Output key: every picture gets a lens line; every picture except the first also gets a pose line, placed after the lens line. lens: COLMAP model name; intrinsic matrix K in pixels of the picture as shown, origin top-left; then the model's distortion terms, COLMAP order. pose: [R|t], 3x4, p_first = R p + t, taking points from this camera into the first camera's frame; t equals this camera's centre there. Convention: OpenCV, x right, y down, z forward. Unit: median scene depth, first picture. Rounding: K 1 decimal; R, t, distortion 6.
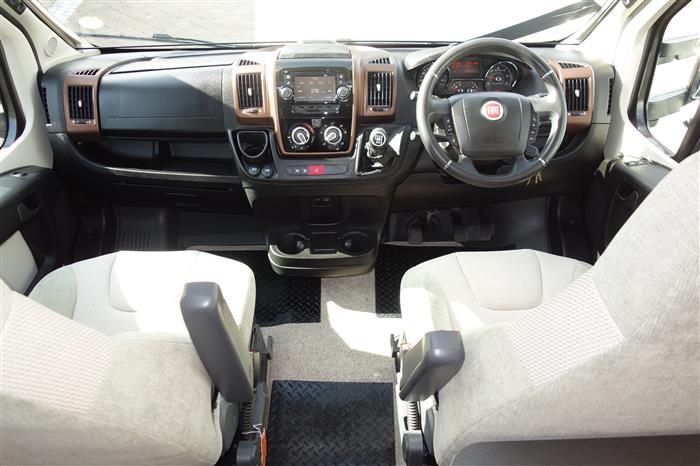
lens RADIAL K [[551.0, 0, 354.8], [0, 551.0, 235.5], [0, 0, 1]] dist [-0.016375, -0.011508]
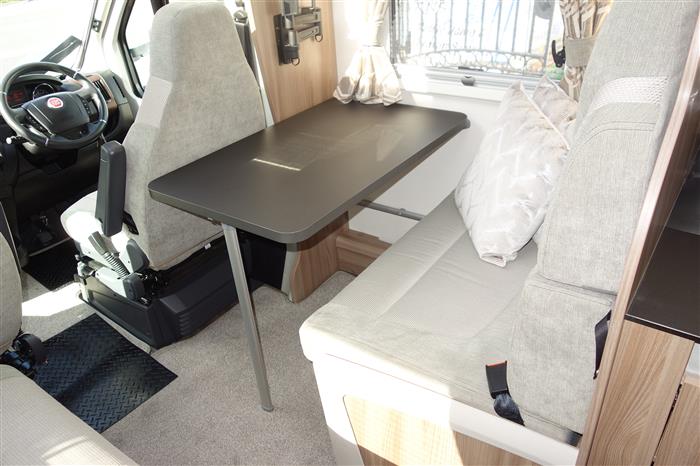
lens RADIAL K [[551.0, 0, 354.8], [0, 551.0, 235.5], [0, 0, 1]] dist [-0.016375, -0.011508]
pose [[0.602575, -0.434702, 0.669281, -0.378566], [0.541906, 0.838522, 0.056729, 0.396770], [-0.585867, 0.328505, 0.740840, -0.437854]]
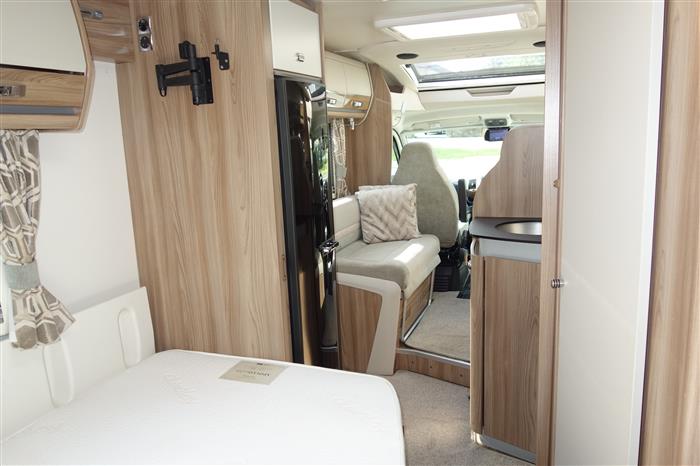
lens RADIAL K [[551.0, 0, 354.8], [0, 551.0, 235.5], [0, 0, 1]] dist [-0.016375, -0.011508]
pose [[0.926576, 0.029261, -0.374968, 0.382597], [-0.197302, 0.886592, -0.418363, 1.472813], [0.320202, 0.461627, 0.827267, -1.729845]]
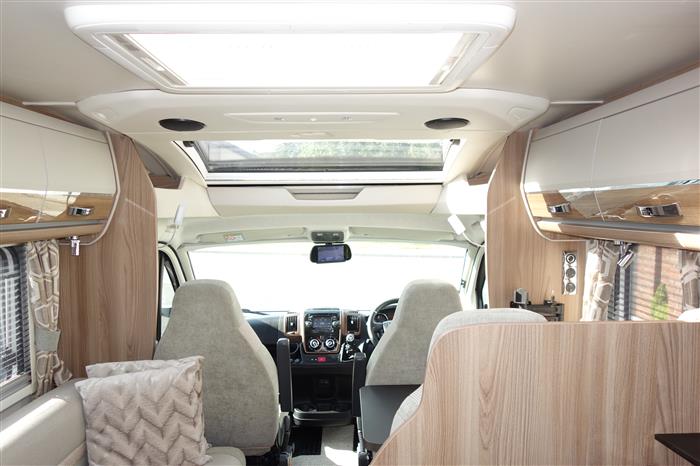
lens RADIAL K [[551.0, 0, 354.8], [0, 551.0, 235.5], [0, 0, 1]] dist [-0.016375, -0.011508]
pose [[0.999846, -0.006189, -0.016431, 0.090305], [-0.004426, 0.816760, -0.576961, 0.683233], [0.016991, 0.576945, 0.816606, -0.931858]]
